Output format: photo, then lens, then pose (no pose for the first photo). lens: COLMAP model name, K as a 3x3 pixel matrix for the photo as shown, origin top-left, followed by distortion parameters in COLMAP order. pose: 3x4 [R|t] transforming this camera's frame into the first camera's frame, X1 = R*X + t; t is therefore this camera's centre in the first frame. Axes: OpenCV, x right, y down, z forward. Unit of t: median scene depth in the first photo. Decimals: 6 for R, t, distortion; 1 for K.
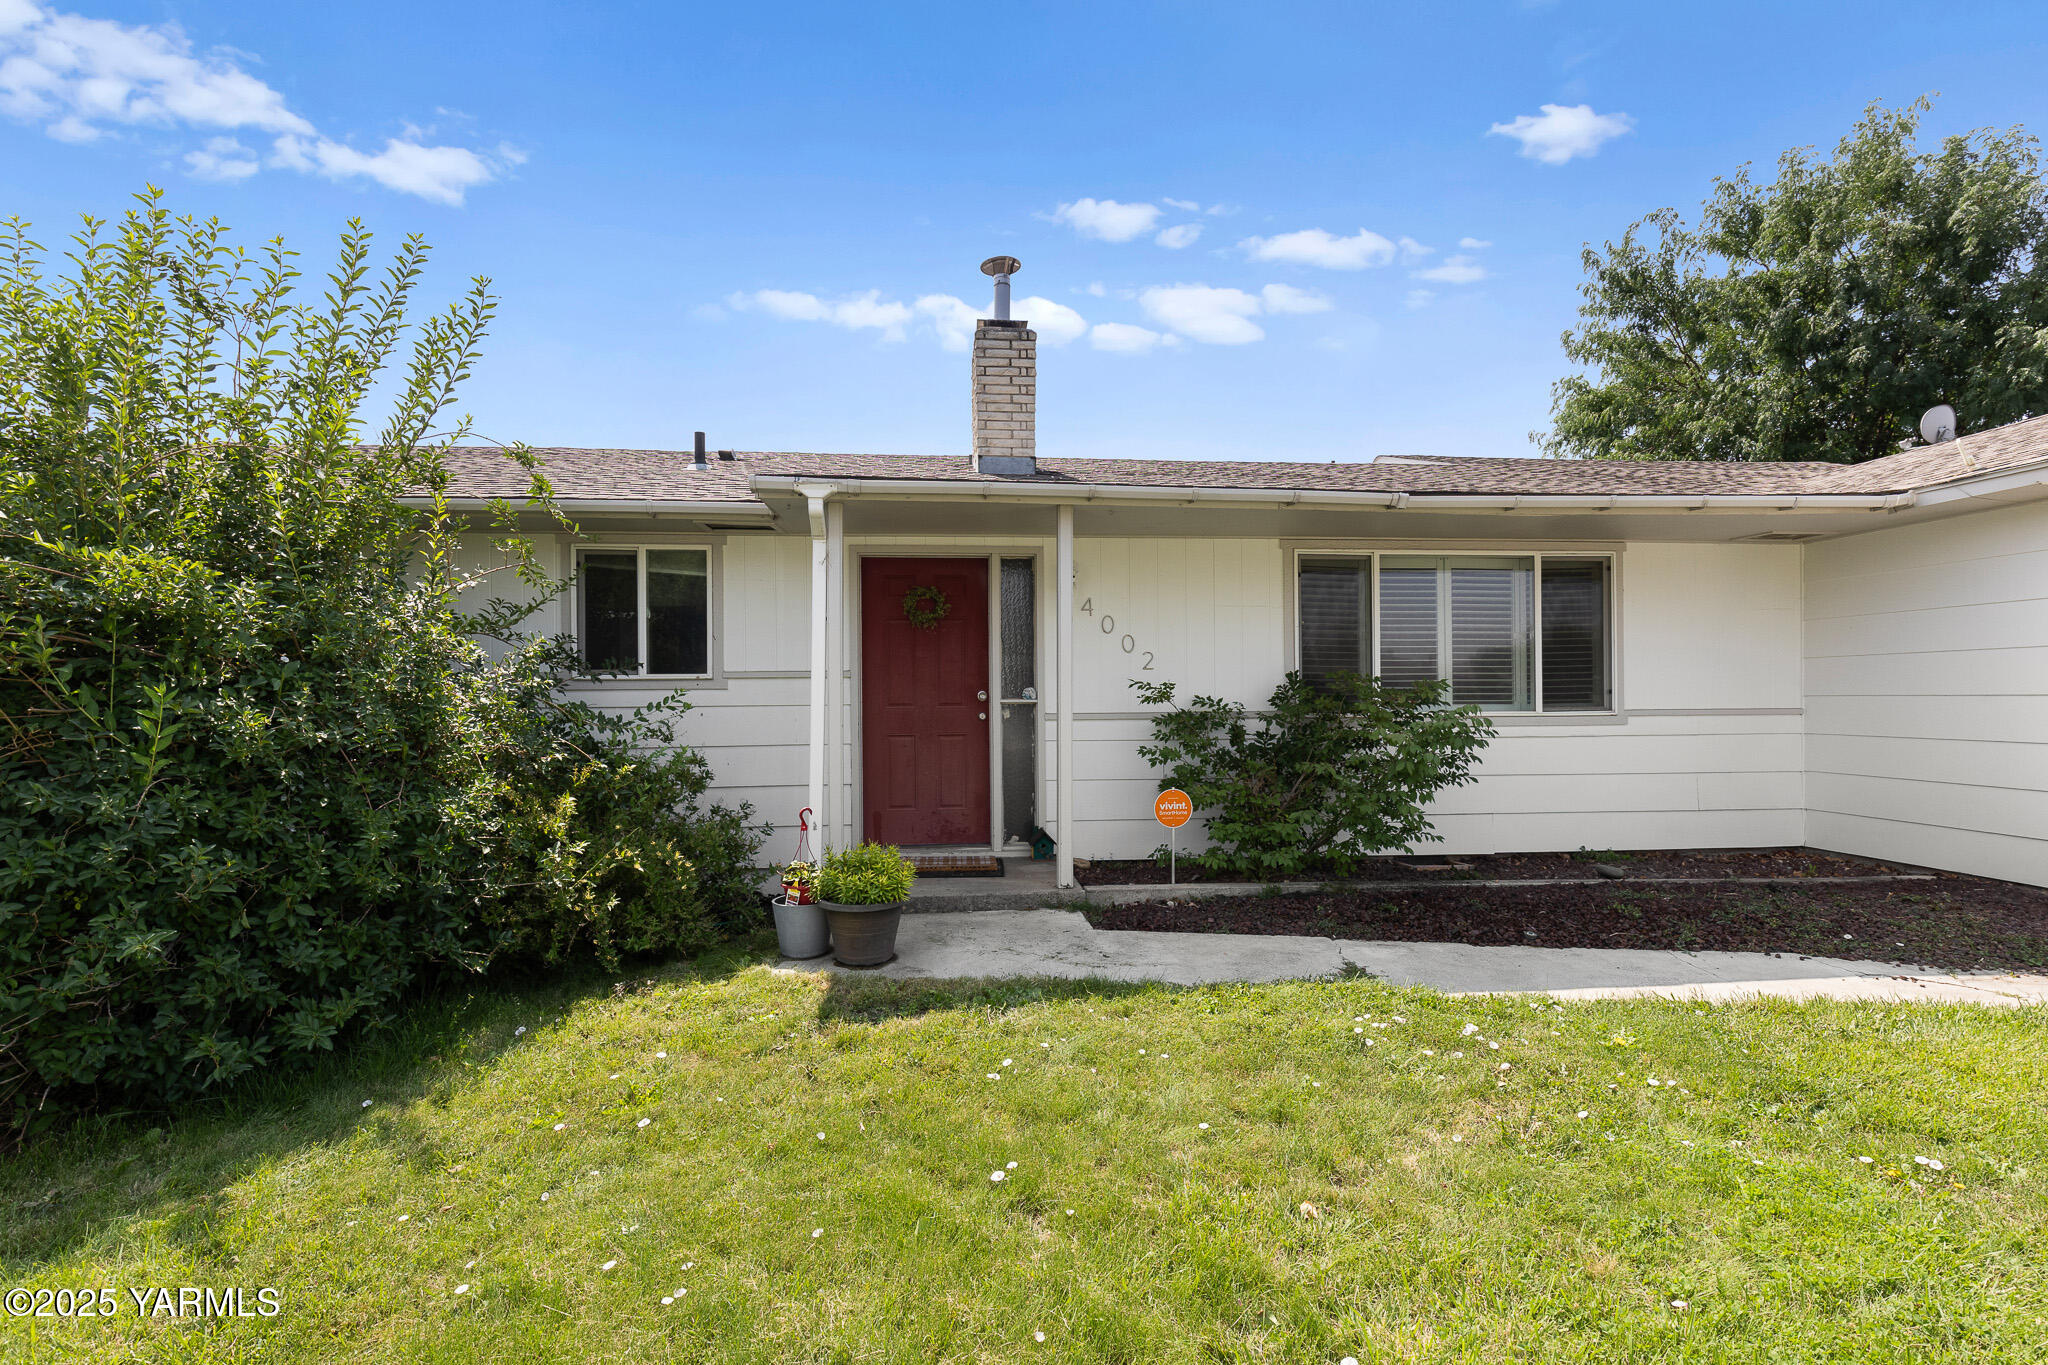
lens RADIAL K [[940.3, 0, 1028.5], [0, 940.3, 691.6], [0, 0, 1]] dist [-0.001831, 0.000303]
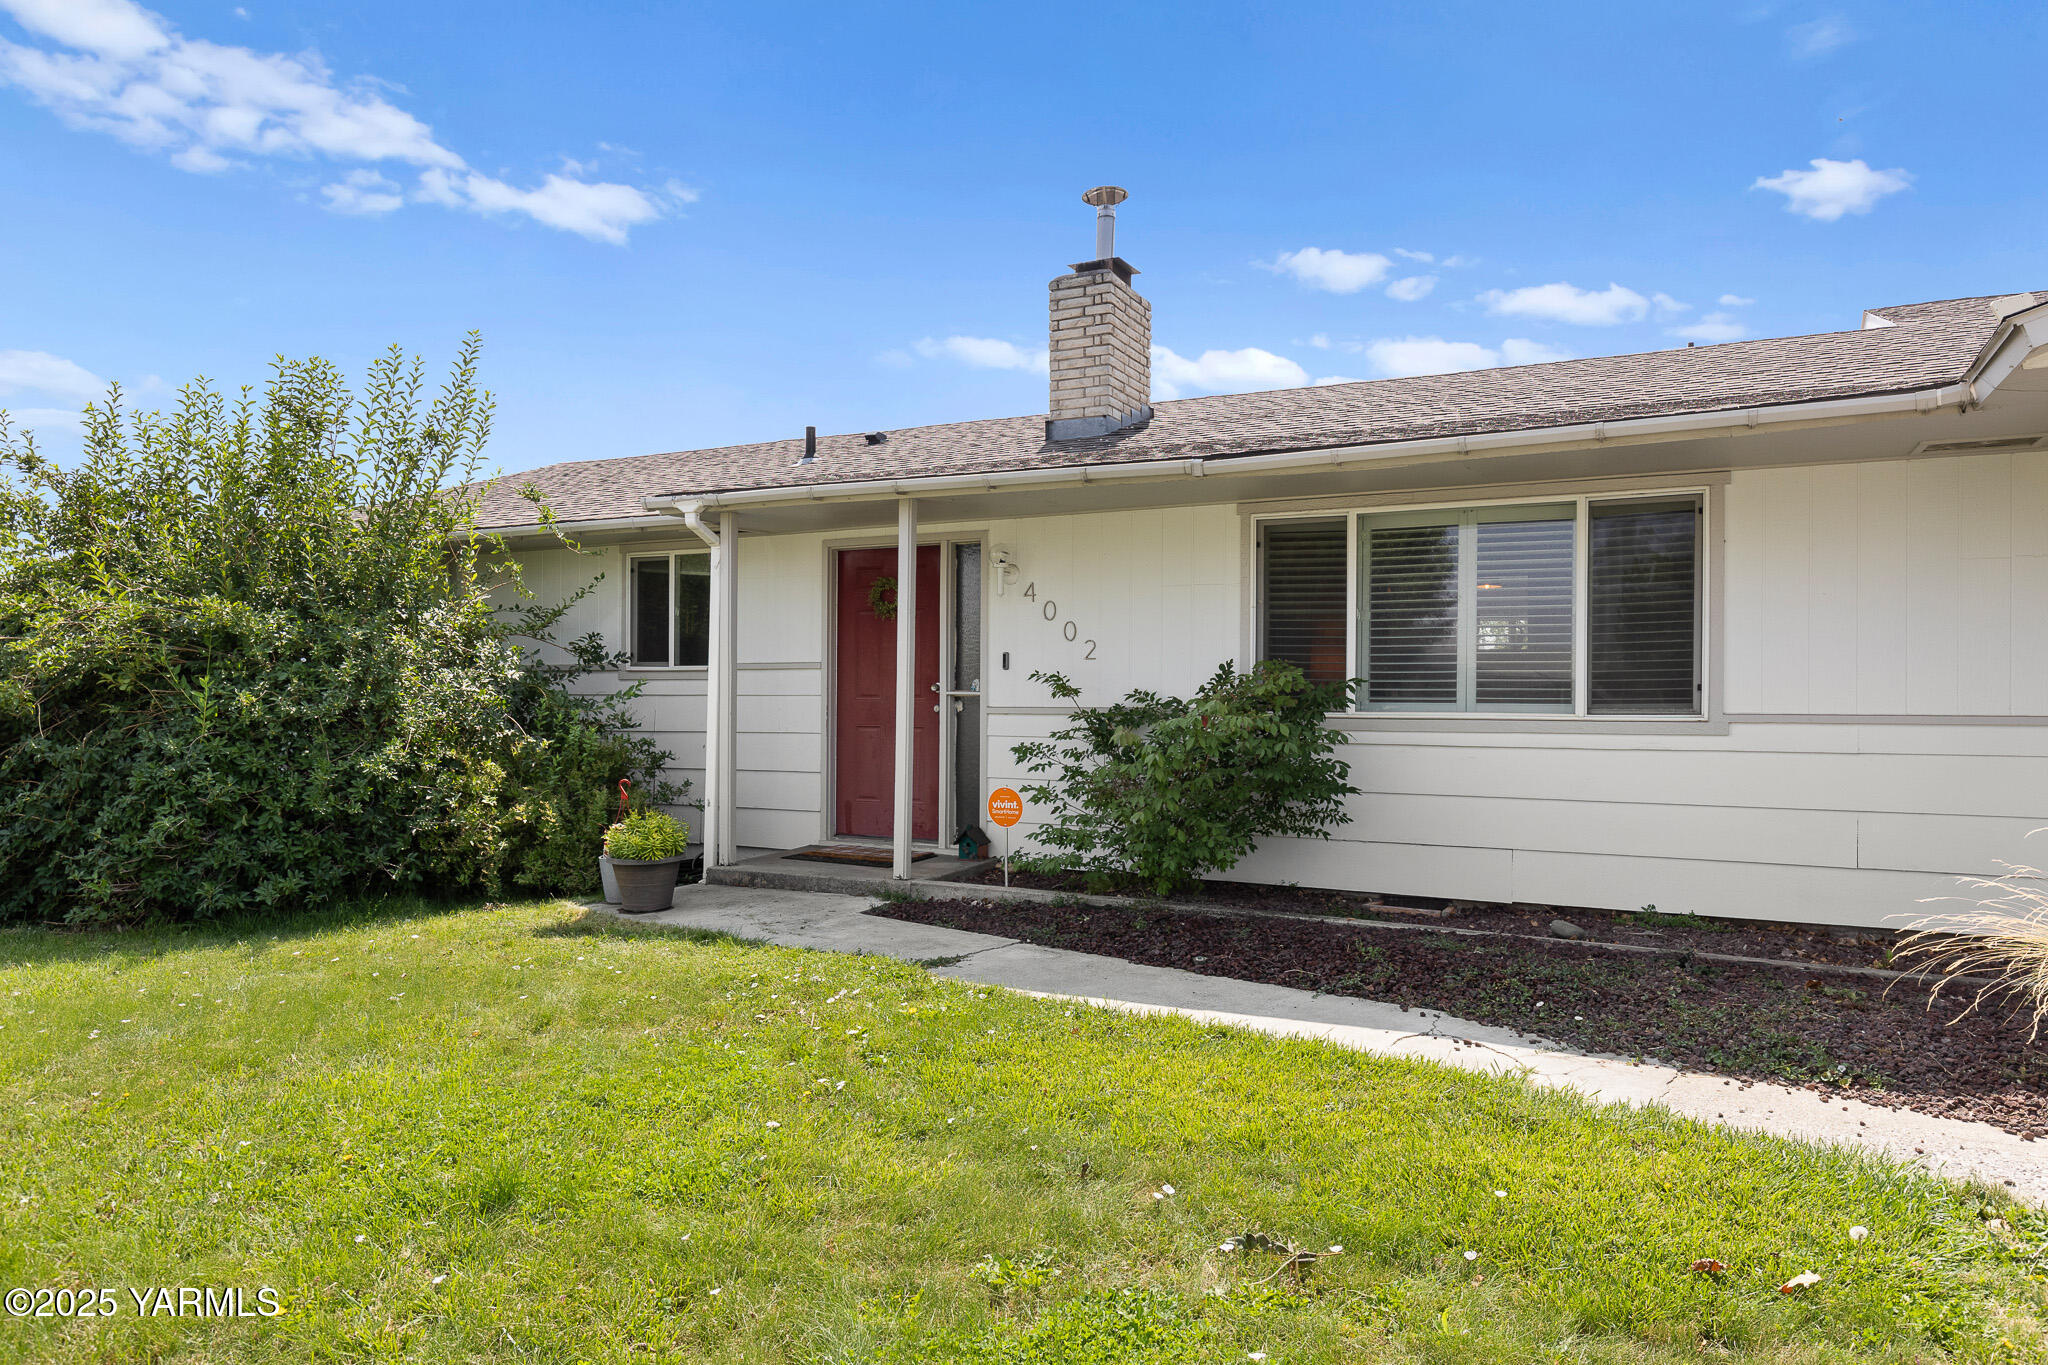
lens RADIAL K [[1342.5, 0, 1025.1], [0, 1342.5, 680.1], [0, 0, 1]] dist [-0.004587, -0.001171]
pose [[0.844489, 0.002871, -0.535565, 0.794664], [-0.004366, 0.999989, -0.001525, -0.001592], [0.535554, 0.003626, 0.844493, -0.121902]]
